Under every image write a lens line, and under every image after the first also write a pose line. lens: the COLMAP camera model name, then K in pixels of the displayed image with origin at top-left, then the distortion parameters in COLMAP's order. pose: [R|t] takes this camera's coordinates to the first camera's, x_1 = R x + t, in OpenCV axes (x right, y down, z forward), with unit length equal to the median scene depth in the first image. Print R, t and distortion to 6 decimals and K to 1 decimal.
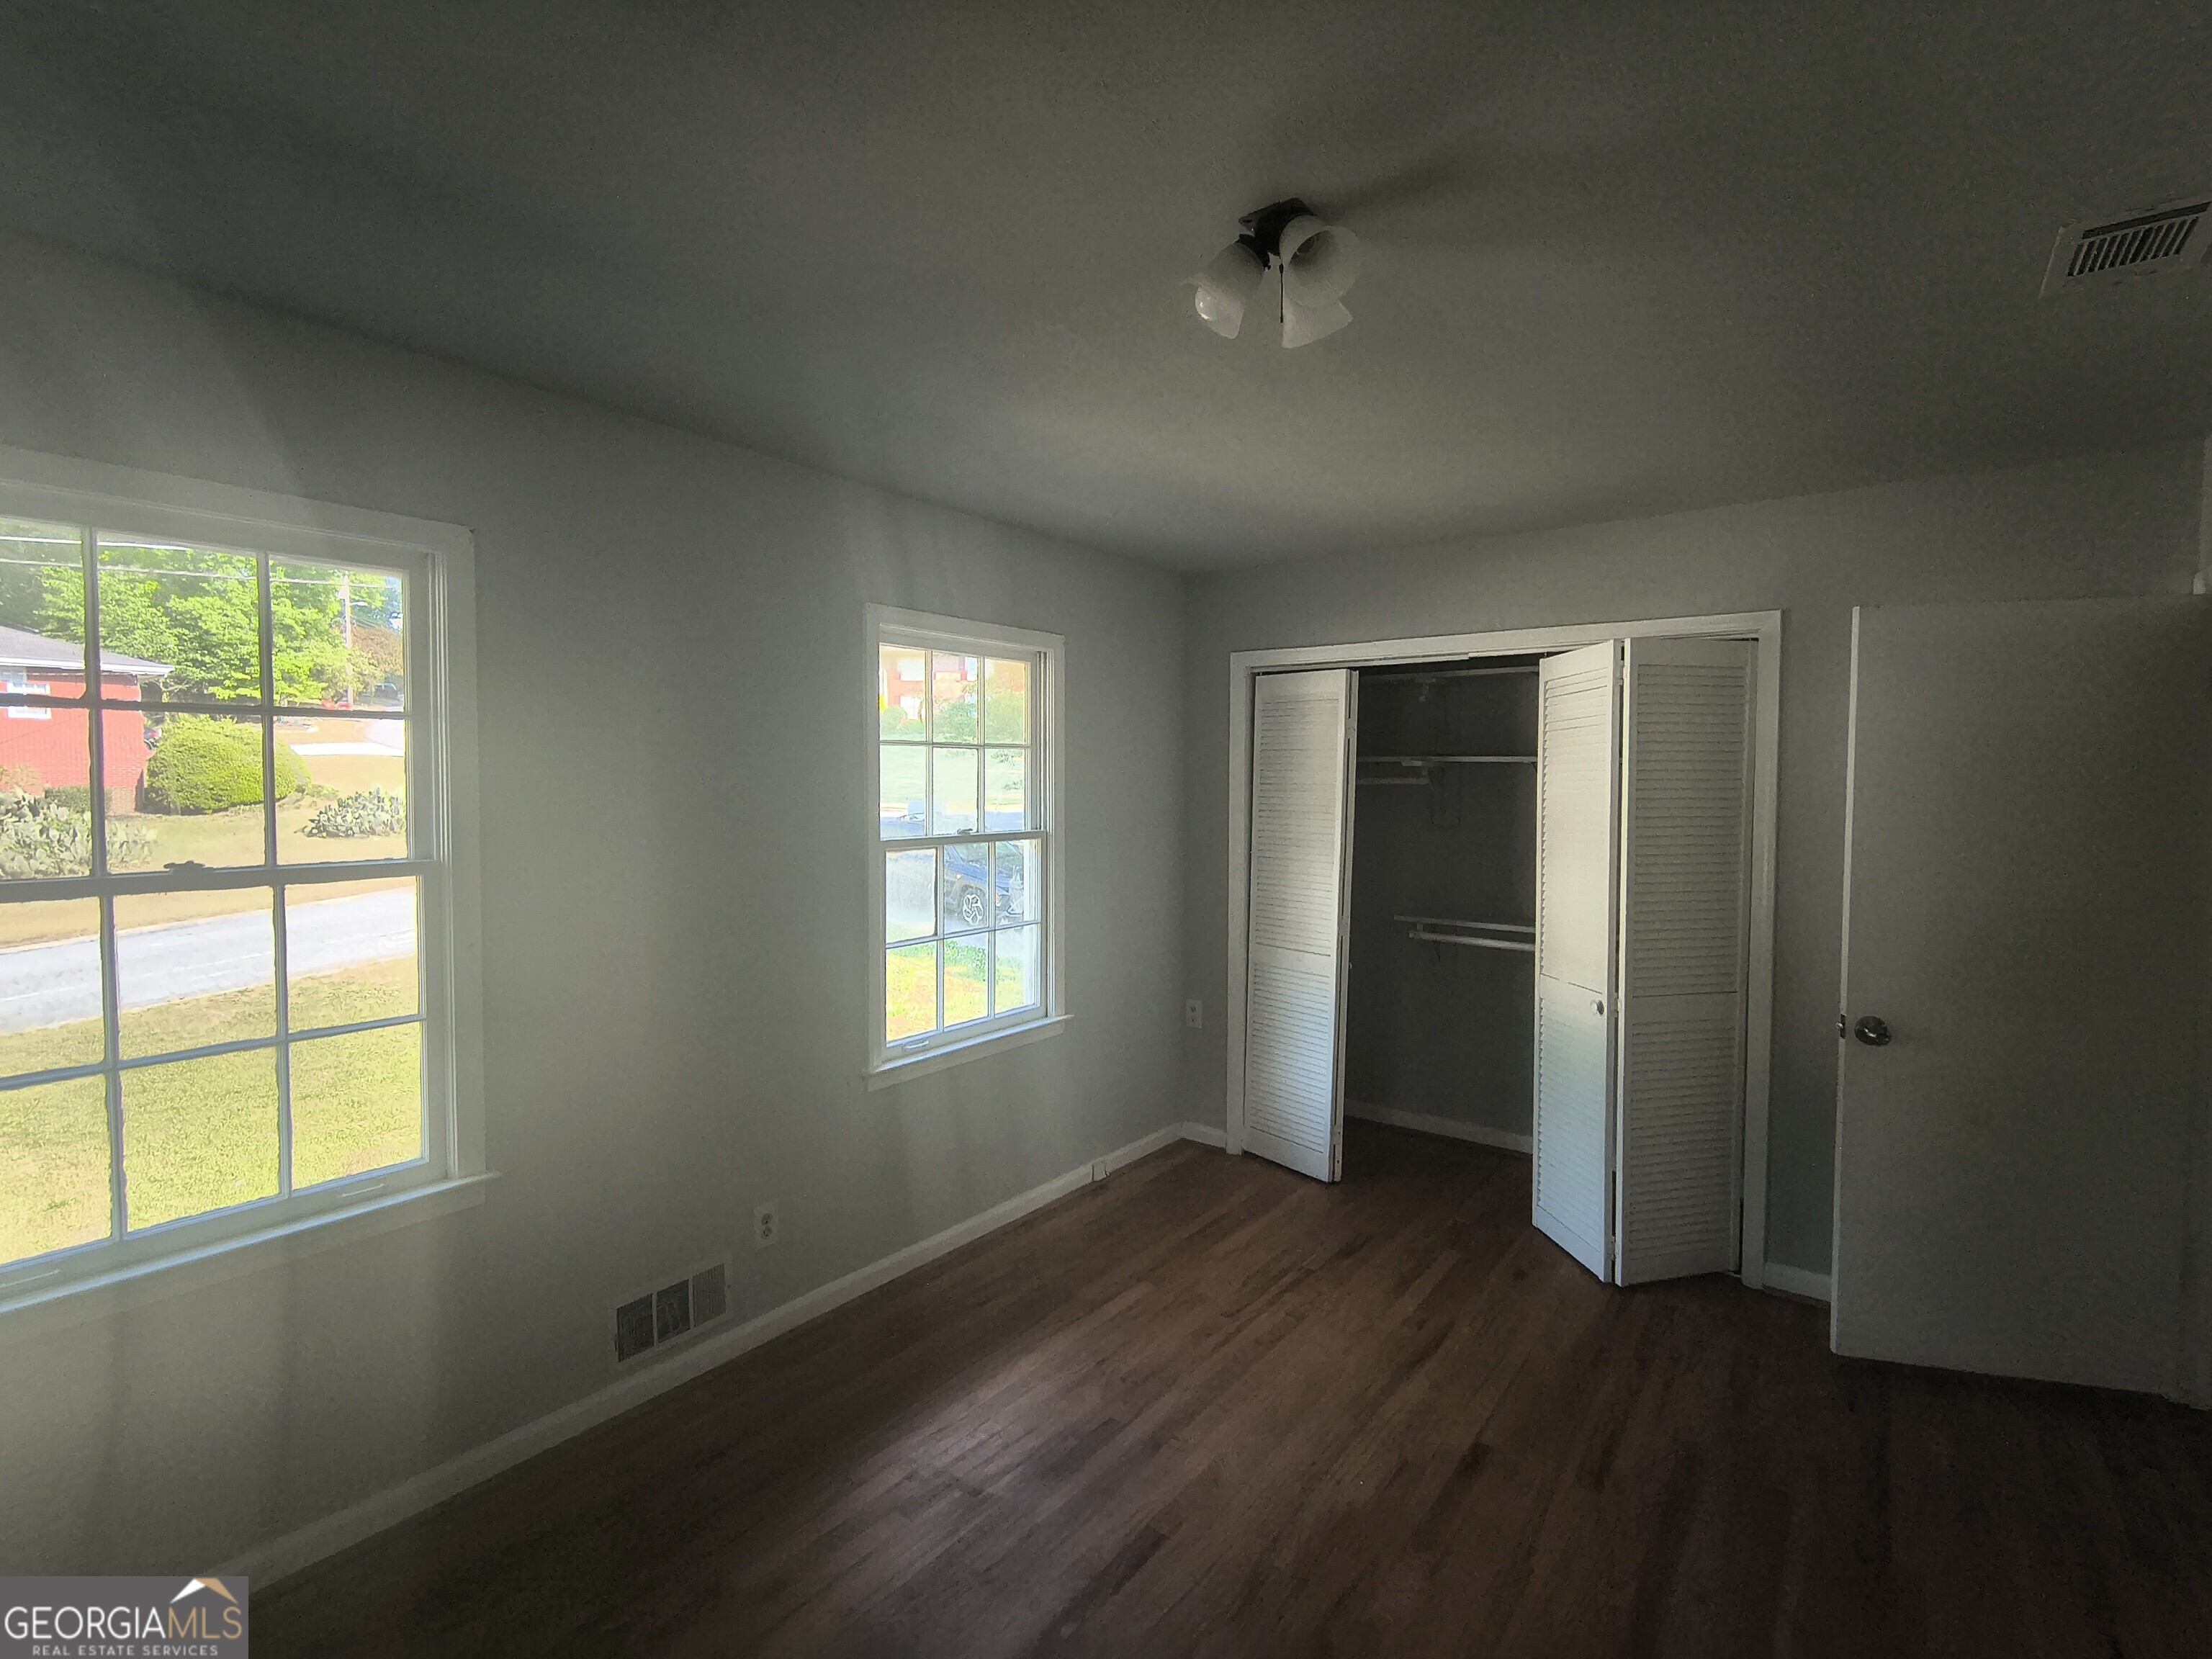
lens RADIAL K [[869.8, 0, 1105.0], [0, 869.8, 866.2], [0, 0, 1]] dist [-0.000527, -0.000017]
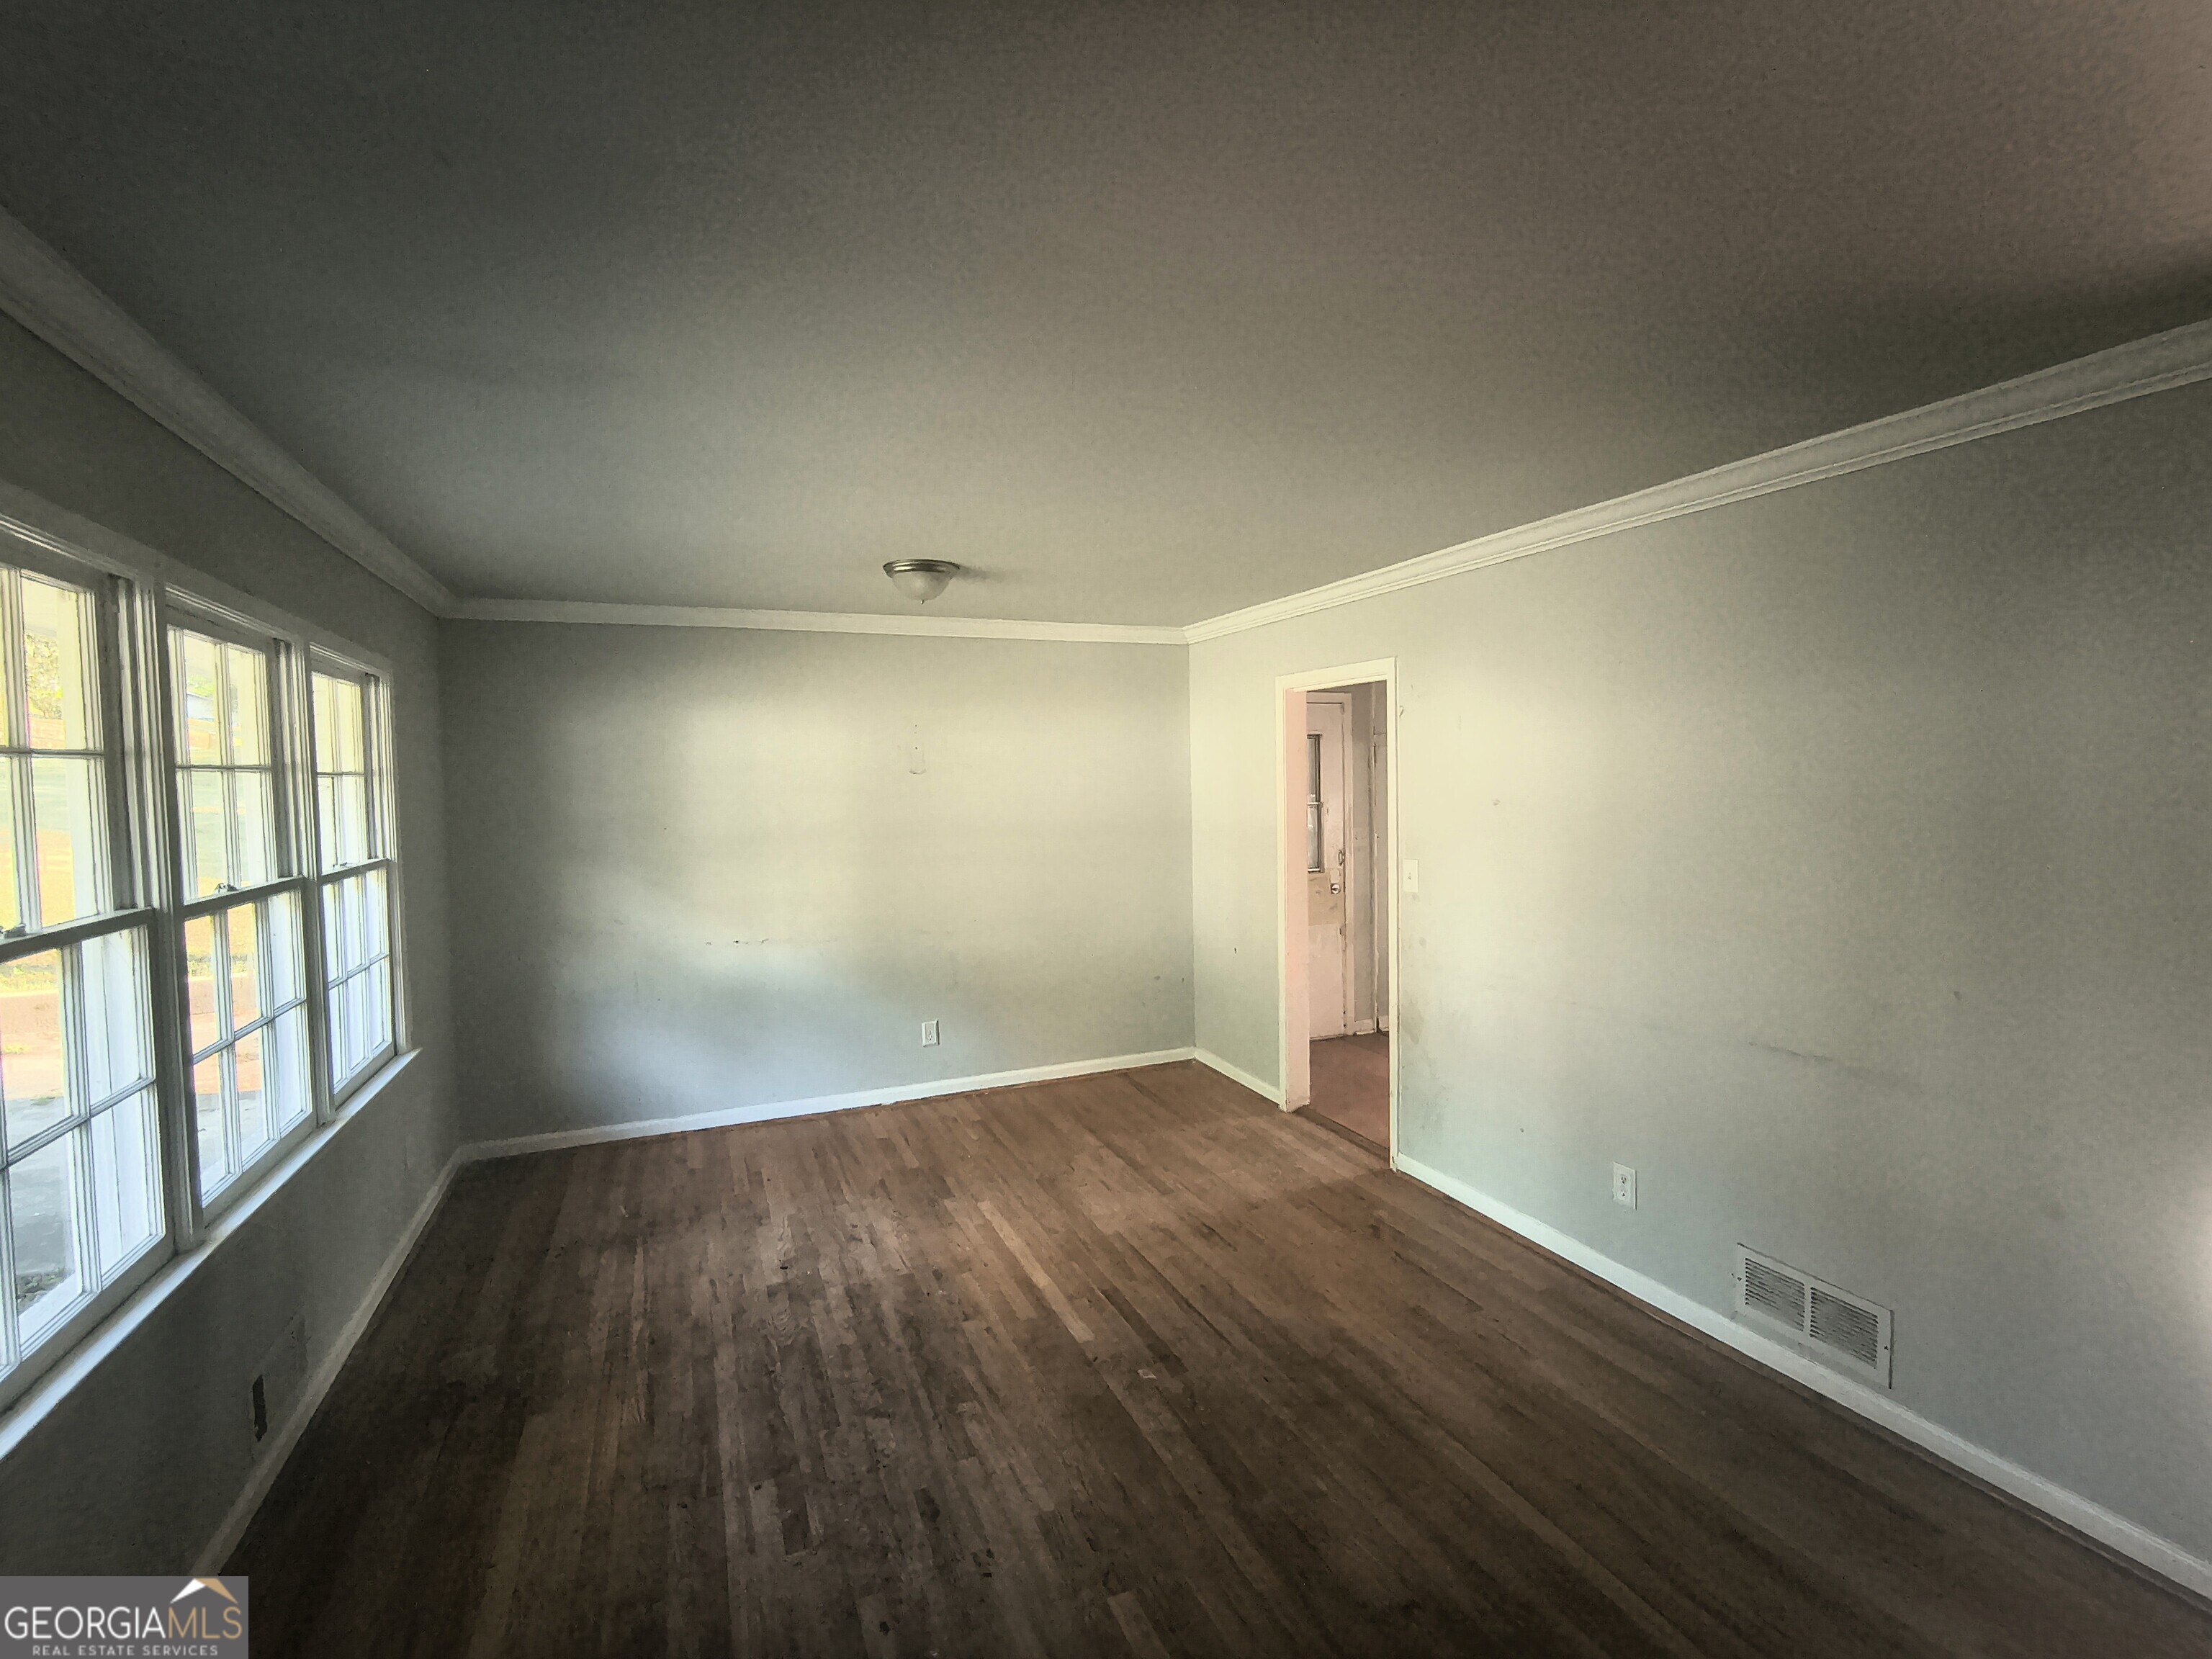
lens RADIAL K [[1015.5, 0, 1115.4], [0, 1015.5, 822.0], [0, 0, 1]] dist [-0.011289, -0.000019]
pose [[0.413799, -0.019712, 0.910155, -0.536630], [0.074487, 0.997147, -0.012269, -0.006606], [-0.907316, 0.072871, 0.414086, -0.138968]]
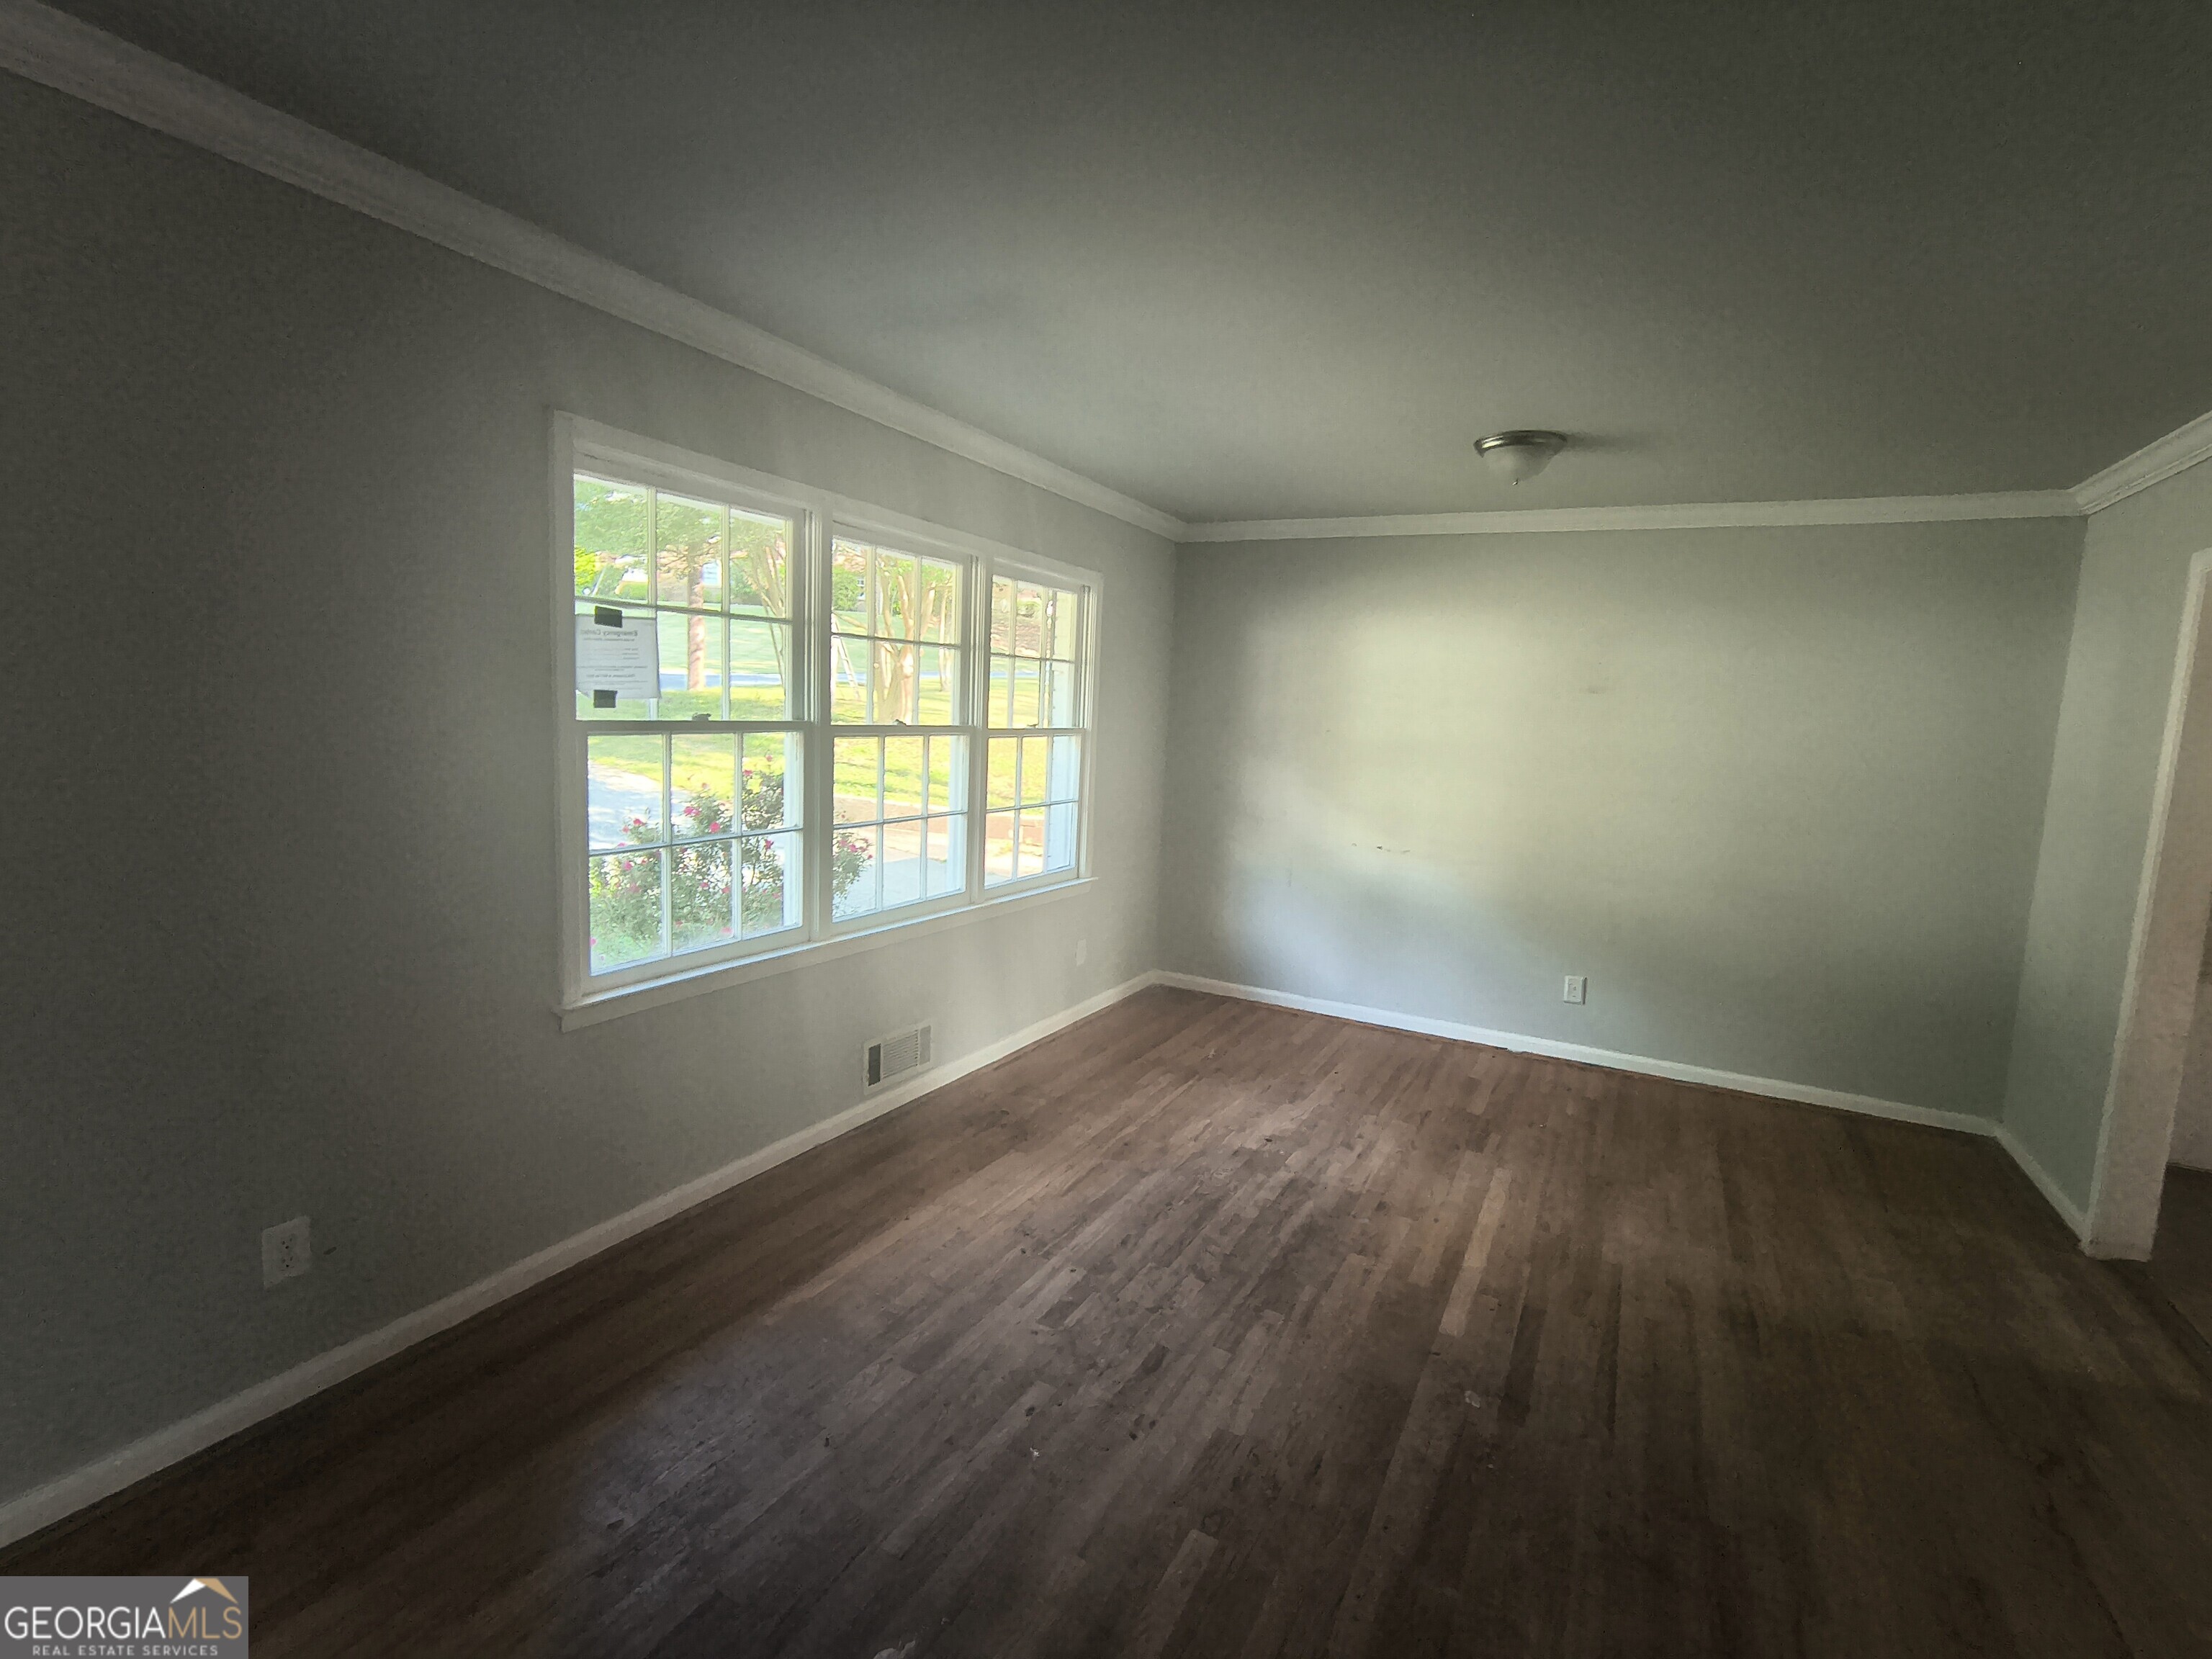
lens RADIAL K [[1015.5, 0, 1115.4], [0, 1015.5, 822.0], [0, 0, 1]] dist [-0.011289, -0.000019]
pose [[0.965234, 0.046000, 0.257308, -0.283612], [-0.057041, 0.997737, 0.035609, 0.026975], [-0.255088, -0.049048, 0.965673, -0.310442]]
